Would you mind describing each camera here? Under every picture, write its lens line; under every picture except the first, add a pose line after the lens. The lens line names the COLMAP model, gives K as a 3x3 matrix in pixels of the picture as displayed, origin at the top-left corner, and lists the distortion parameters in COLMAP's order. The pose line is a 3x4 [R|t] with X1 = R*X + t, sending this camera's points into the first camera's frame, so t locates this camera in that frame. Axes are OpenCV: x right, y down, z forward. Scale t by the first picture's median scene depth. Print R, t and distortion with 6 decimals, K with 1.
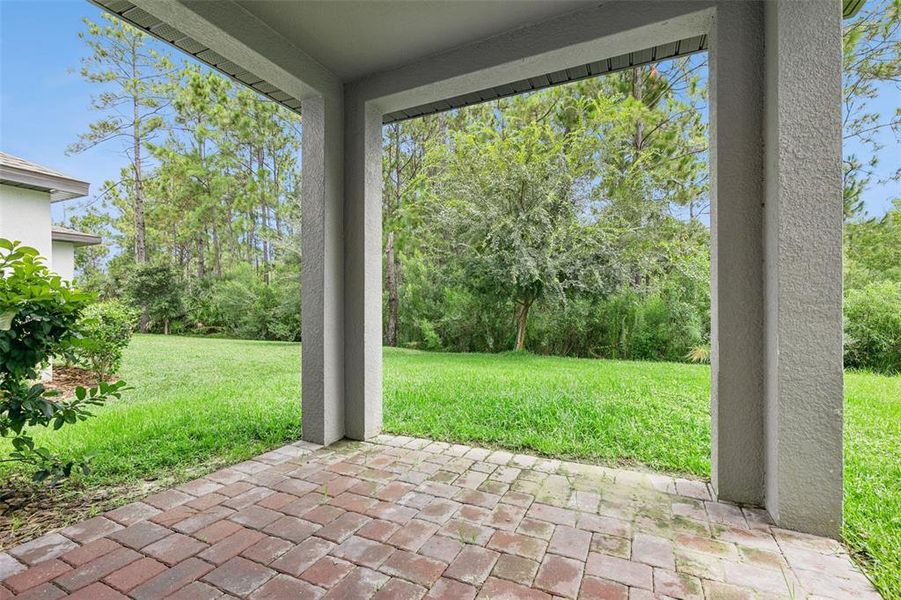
lens RADIAL K [[404.9, 0, 456.0], [0, 404.9, 296.8], [0, 0, 1]] dist [0.002001, 0.000141]
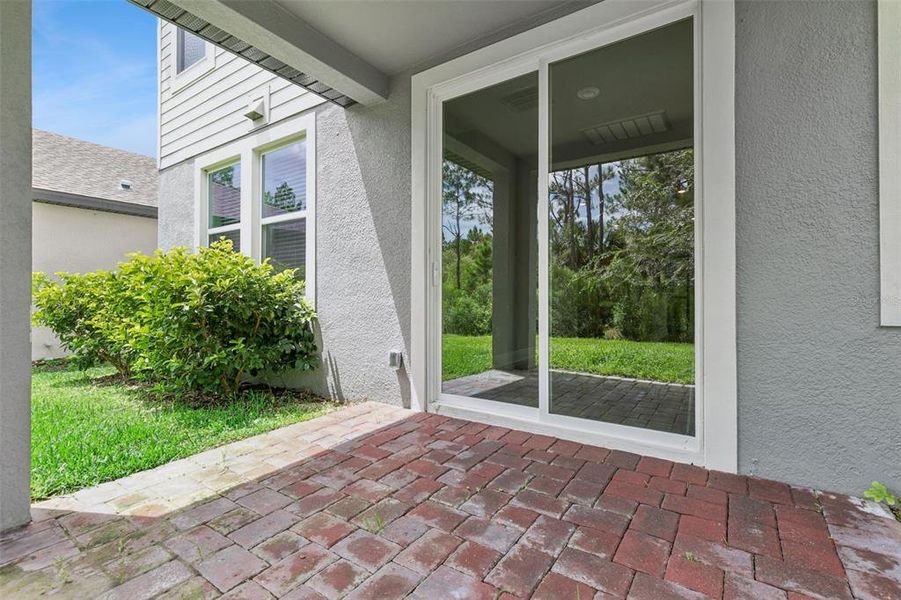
lens RADIAL K [[404.9, 0, 456.0], [0, 404.9, 296.8], [0, 0, 1]] dist [0.002001, 0.000141]
pose [[-0.987791, 0.005748, 0.155677, -0.285499], [0.003105, 0.999847, -0.017218, 0.093981], [-0.155752, -0.016524, -0.987658, 1.817361]]
